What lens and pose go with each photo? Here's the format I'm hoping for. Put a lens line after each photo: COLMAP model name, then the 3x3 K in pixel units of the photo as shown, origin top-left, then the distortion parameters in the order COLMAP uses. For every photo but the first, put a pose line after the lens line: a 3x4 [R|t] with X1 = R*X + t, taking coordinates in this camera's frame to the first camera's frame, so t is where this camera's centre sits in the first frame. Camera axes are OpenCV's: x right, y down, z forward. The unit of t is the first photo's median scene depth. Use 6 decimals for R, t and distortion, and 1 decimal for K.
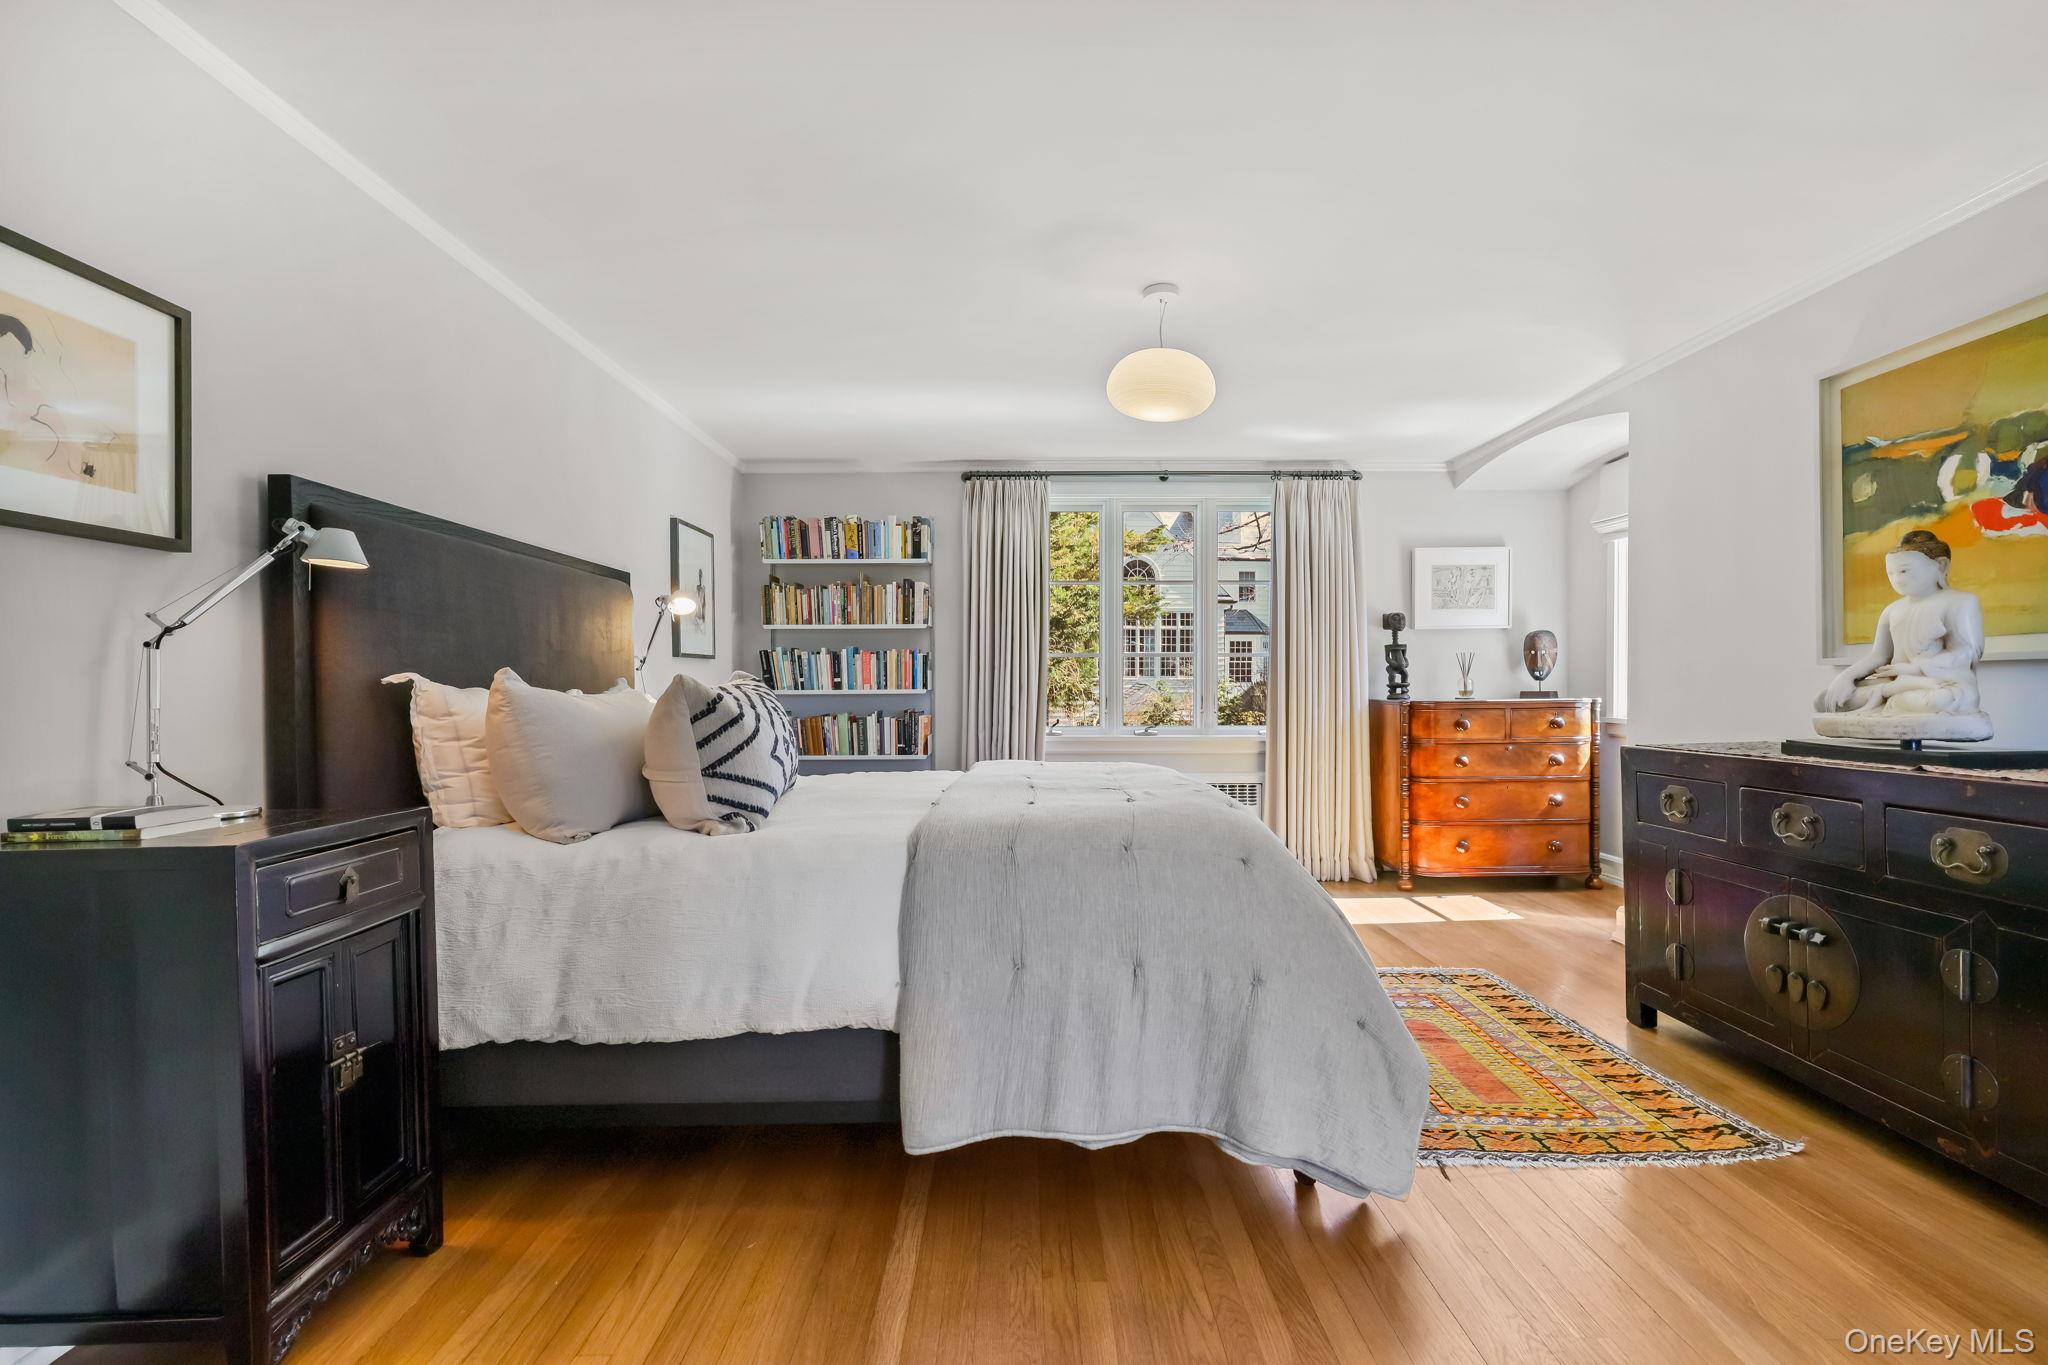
lens RADIAL K [[920.7, 0, 1027.3], [0, 920.7, 698.3], [0, 0, 1]] dist [0.001796, 0.000498]
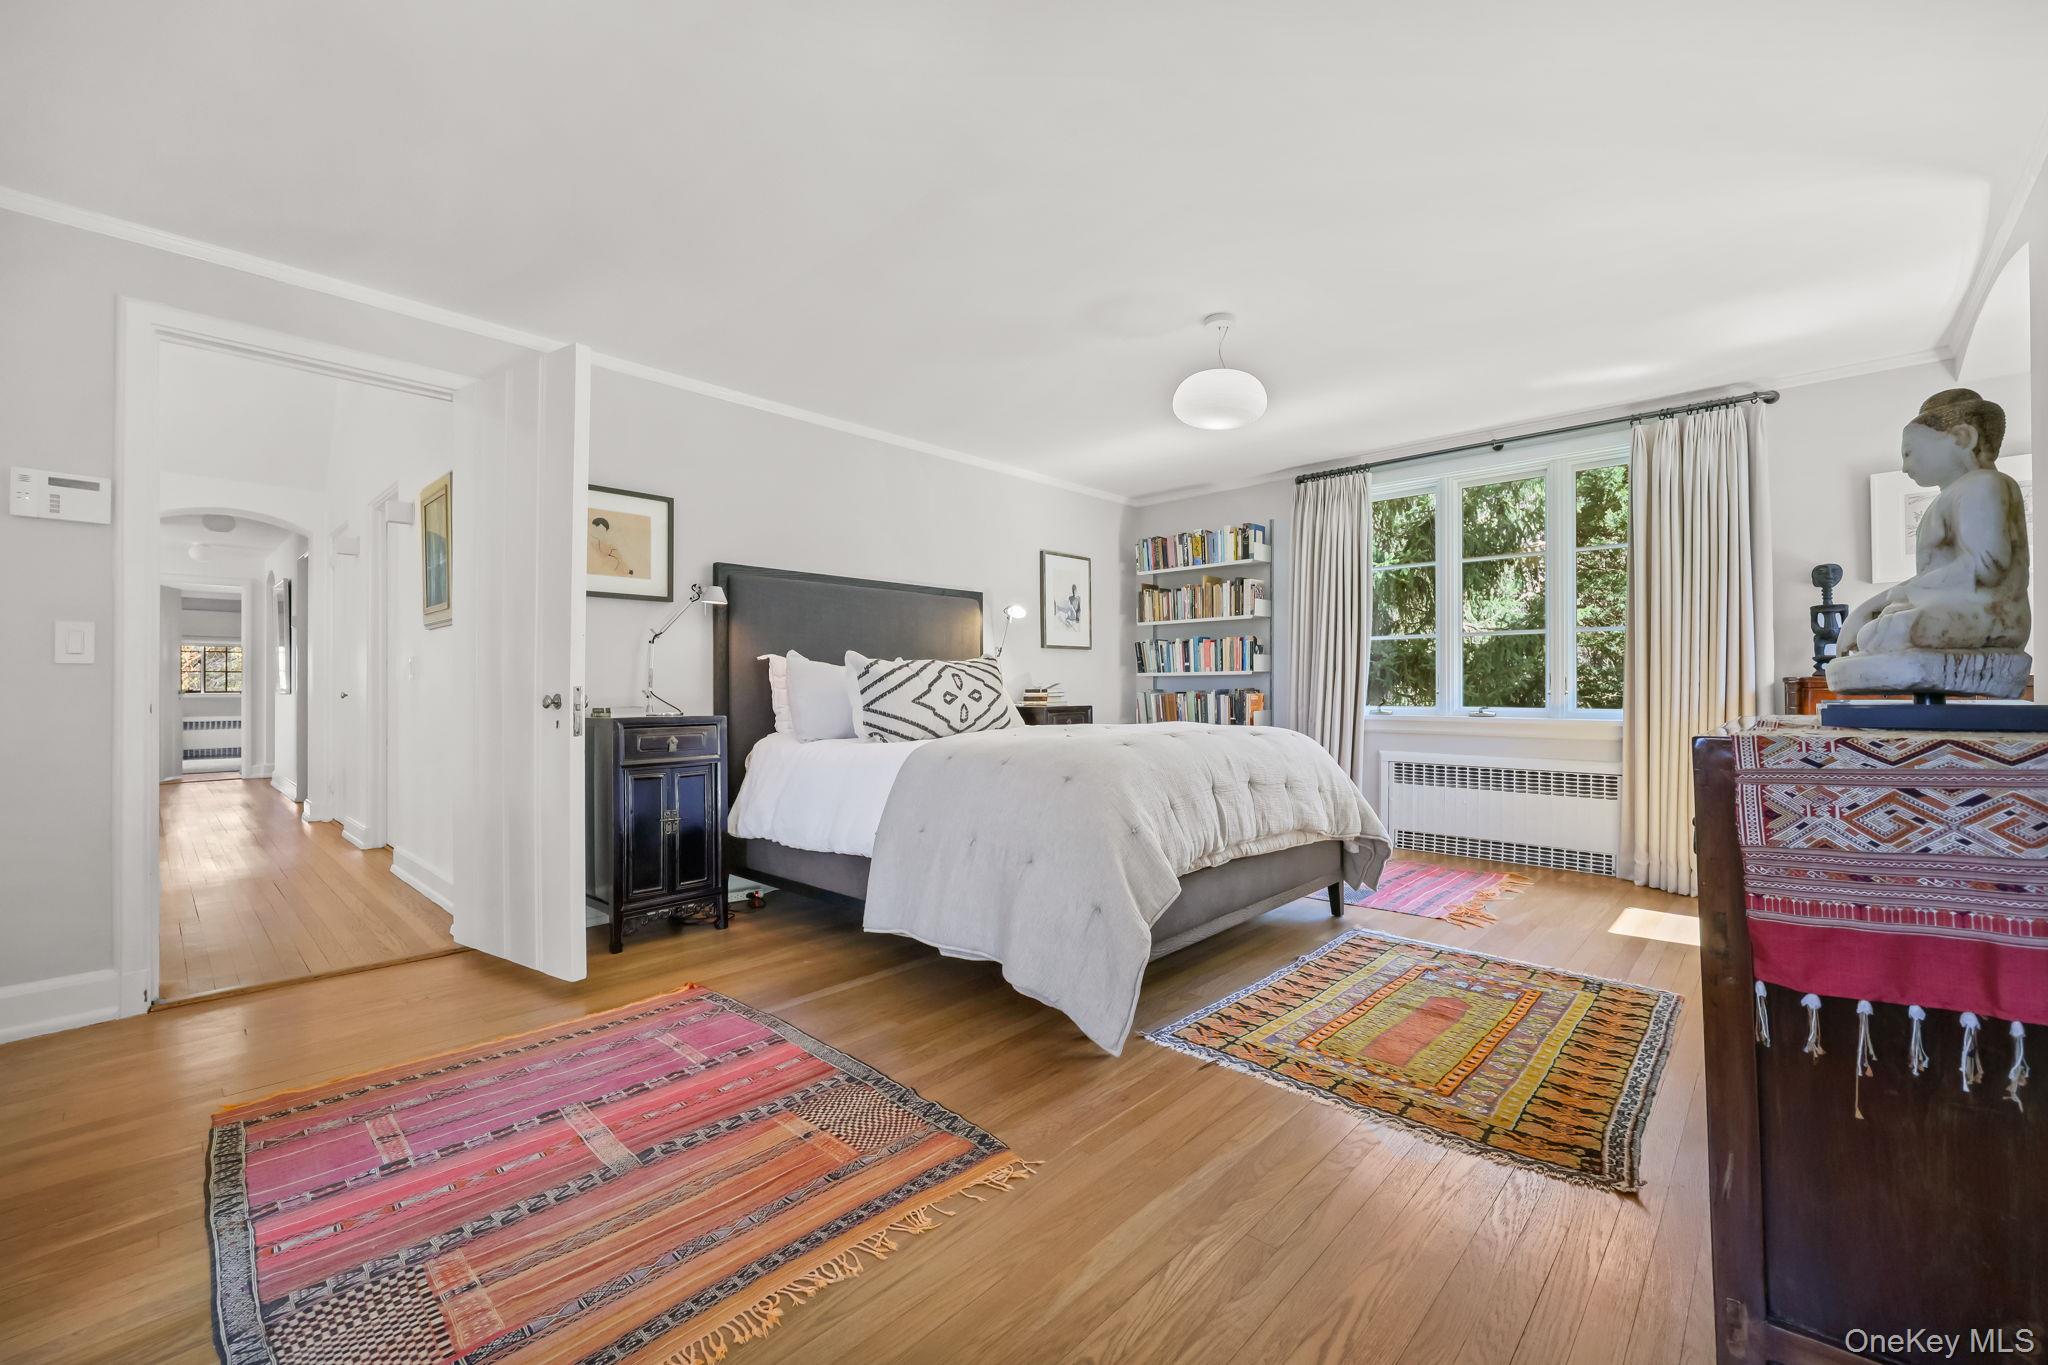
lens RADIAL K [[838.5, 0, 1013.4], [0, 838.5, 682.8], [0, 0, 1]] dist [-0.002045, 0.000700]
pose [[0.717577, -0.002351, -0.696475, 0.409987], [-0.009622, 0.999865, -0.013289, 0.022437], [0.696412, 0.016237, 0.717458, 0.032692]]
